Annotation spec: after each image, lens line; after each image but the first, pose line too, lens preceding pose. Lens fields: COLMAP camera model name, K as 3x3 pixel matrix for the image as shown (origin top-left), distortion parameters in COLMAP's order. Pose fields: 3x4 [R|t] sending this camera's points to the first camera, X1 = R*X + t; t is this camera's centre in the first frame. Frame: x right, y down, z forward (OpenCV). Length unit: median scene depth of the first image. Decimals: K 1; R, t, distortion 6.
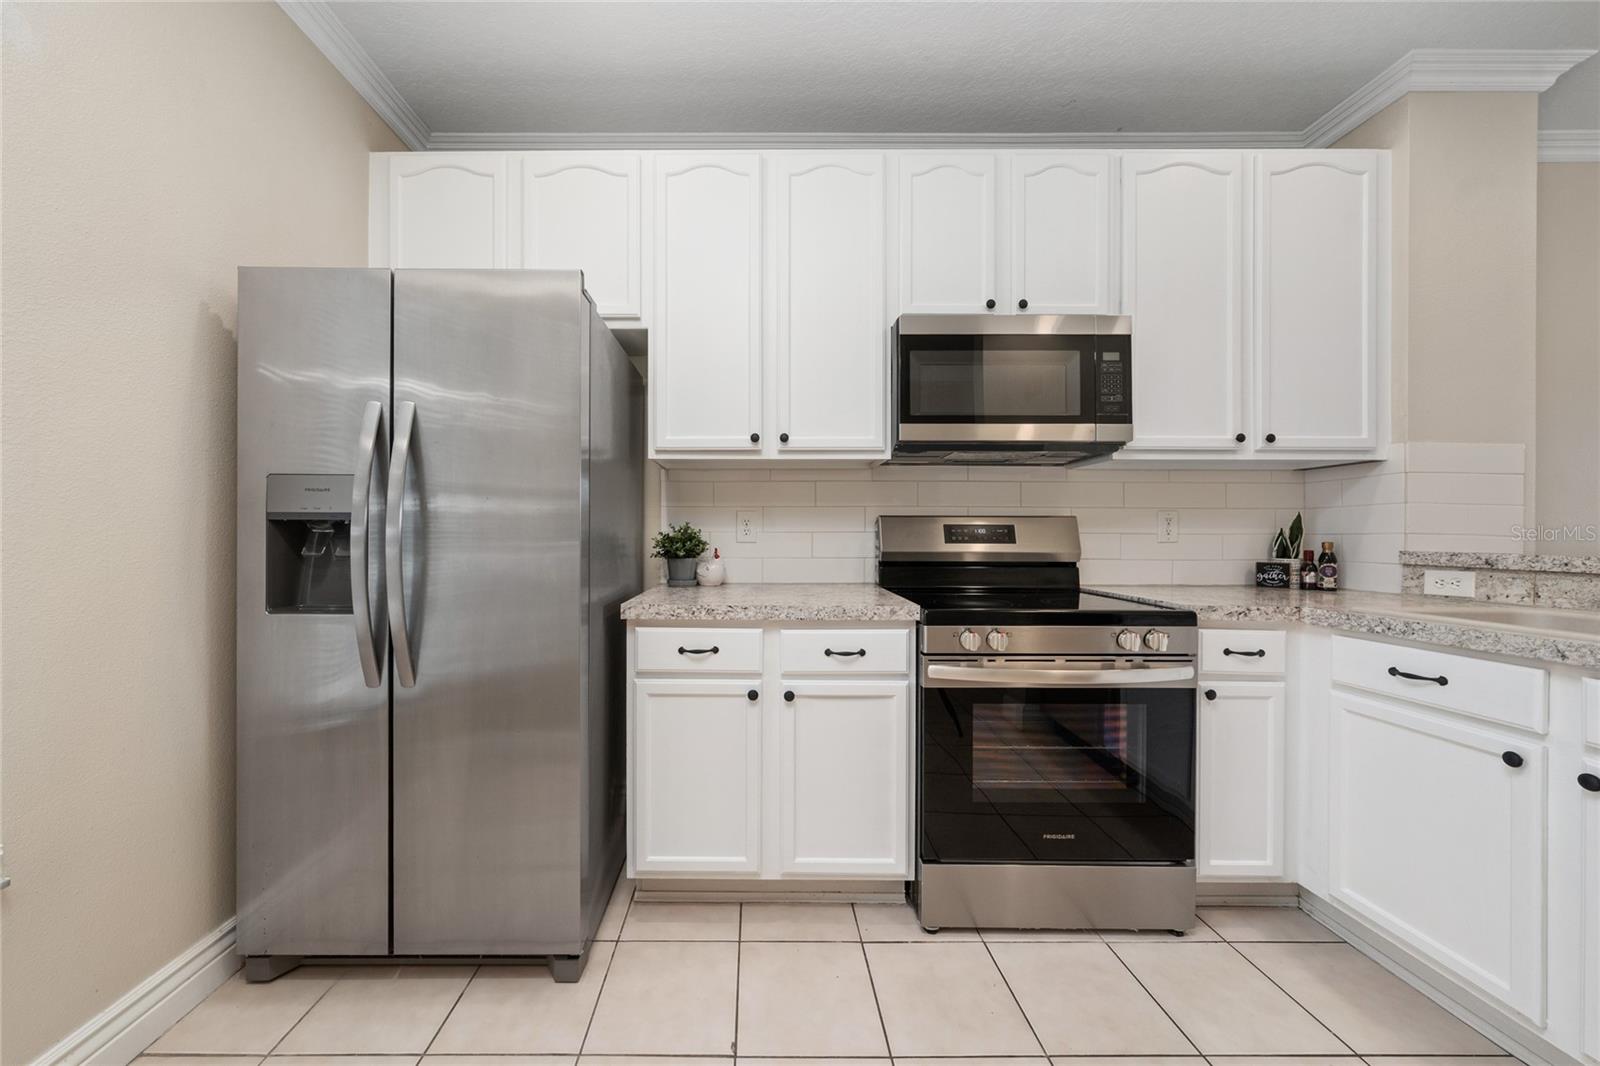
lens RADIAL K [[571.4, 0, 756.5], [0, 571.4, 533.0], [0, 0, 1]] dist [-0.000306, 0.000777]
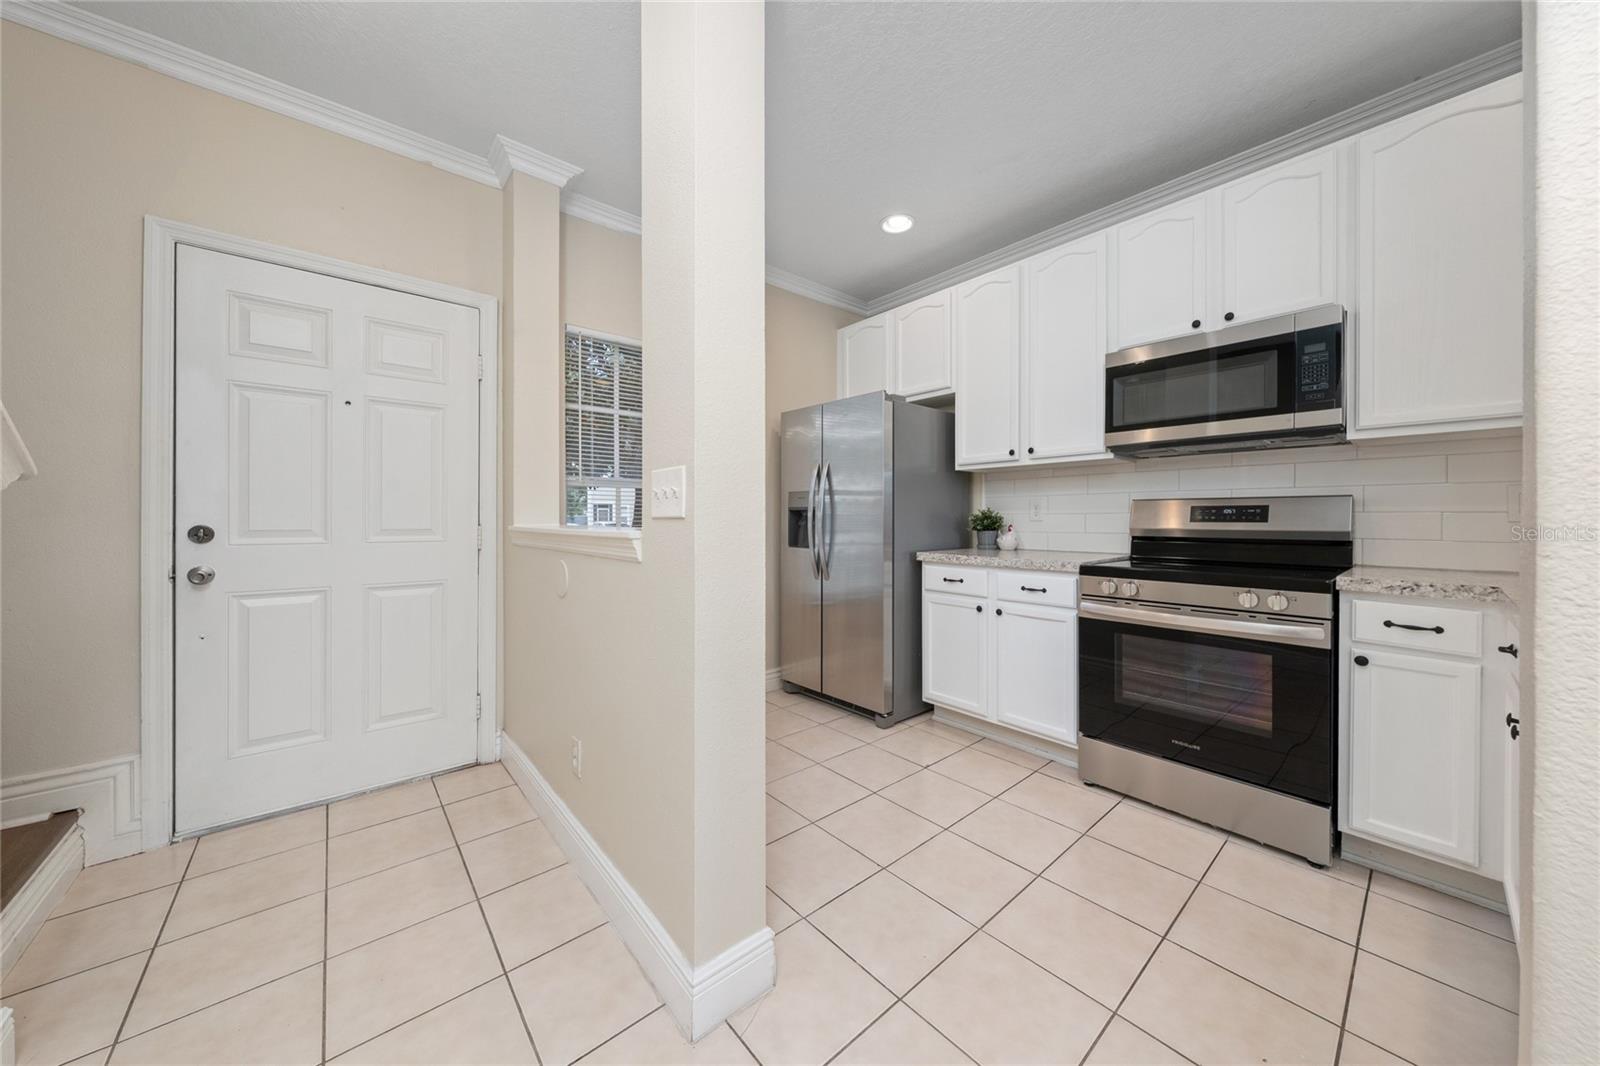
lens RADIAL K [[549.8, 0, 798.0], [0, 549.8, 519.6], [0, 0, 1]] dist [-0.002380, -0.000418]
pose [[0.651310, 0.000229, -0.758812, 0.789050], [0.000117, 1.000000, 0.000402, 0.014808], [0.758812, -0.000351, 0.651309, -0.427638]]
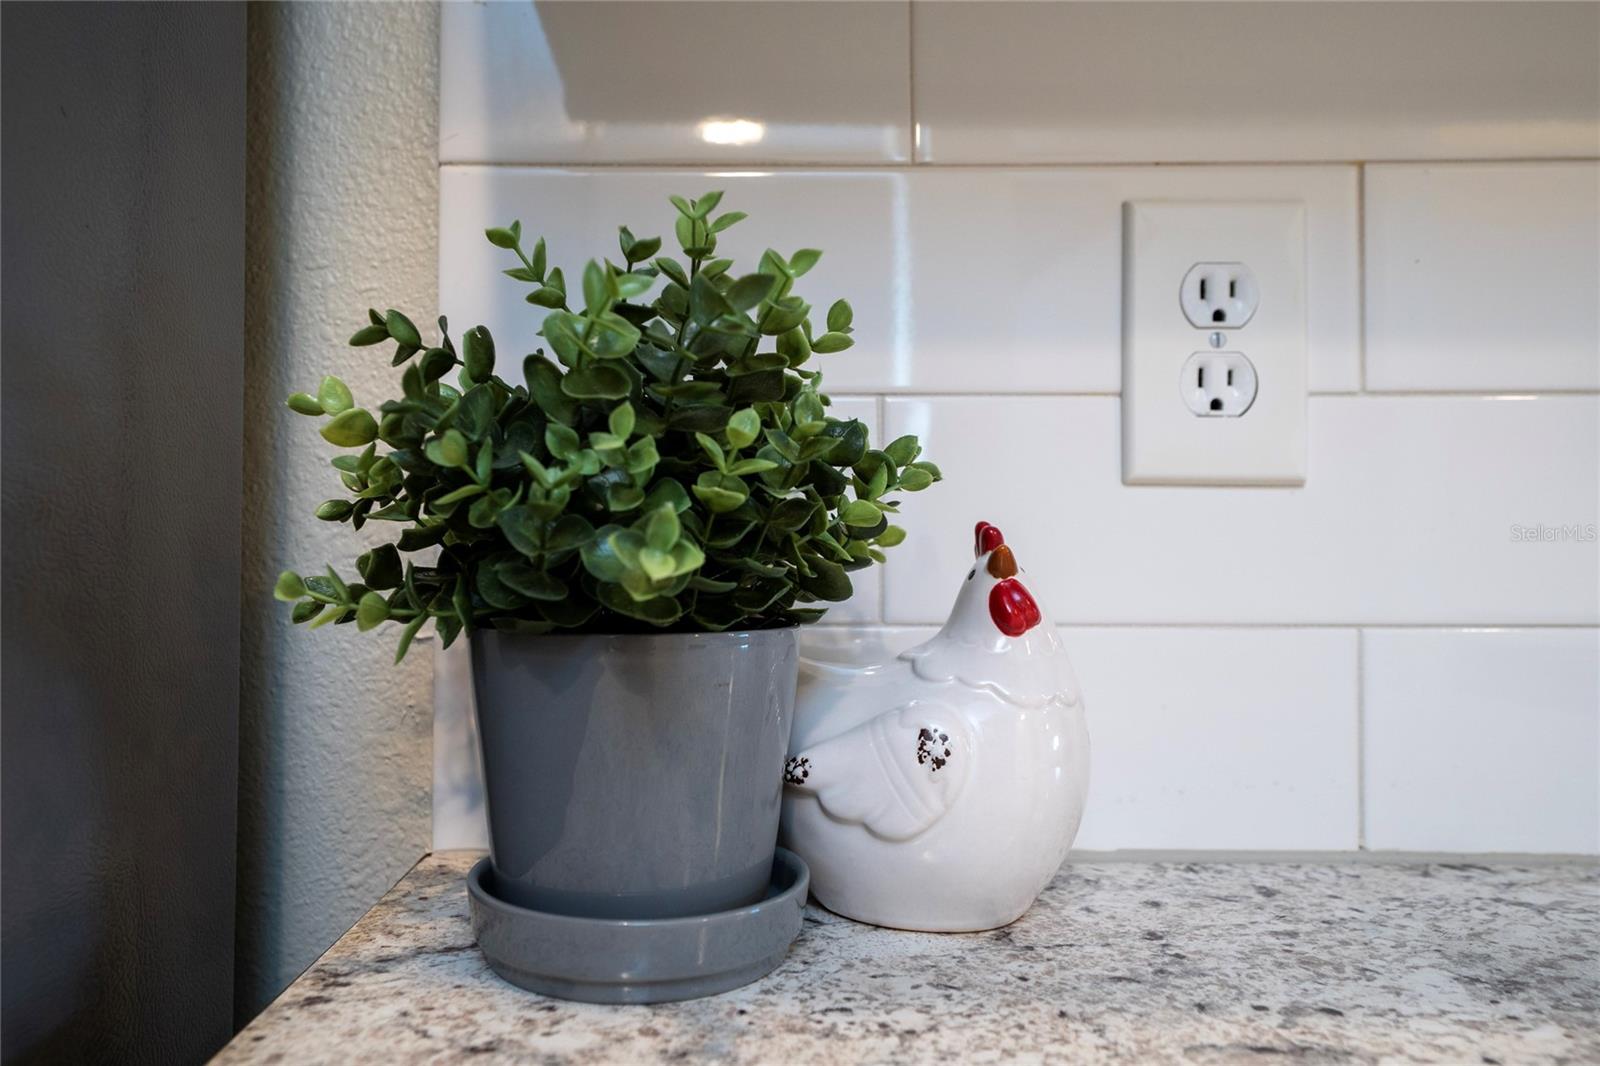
lens RADIAL K [[1118.0, 0, 788.2], [0, 1118.0, 543.2], [0, 0, 1]] dist [0.047118, 0.000817]
pose [[0.998783, 0.001449, 0.049301, -0.137370], [-0.000154, 0.999655, -0.026264, 0.042034], [-0.049322, 0.026225, 0.998439, 0.974136]]
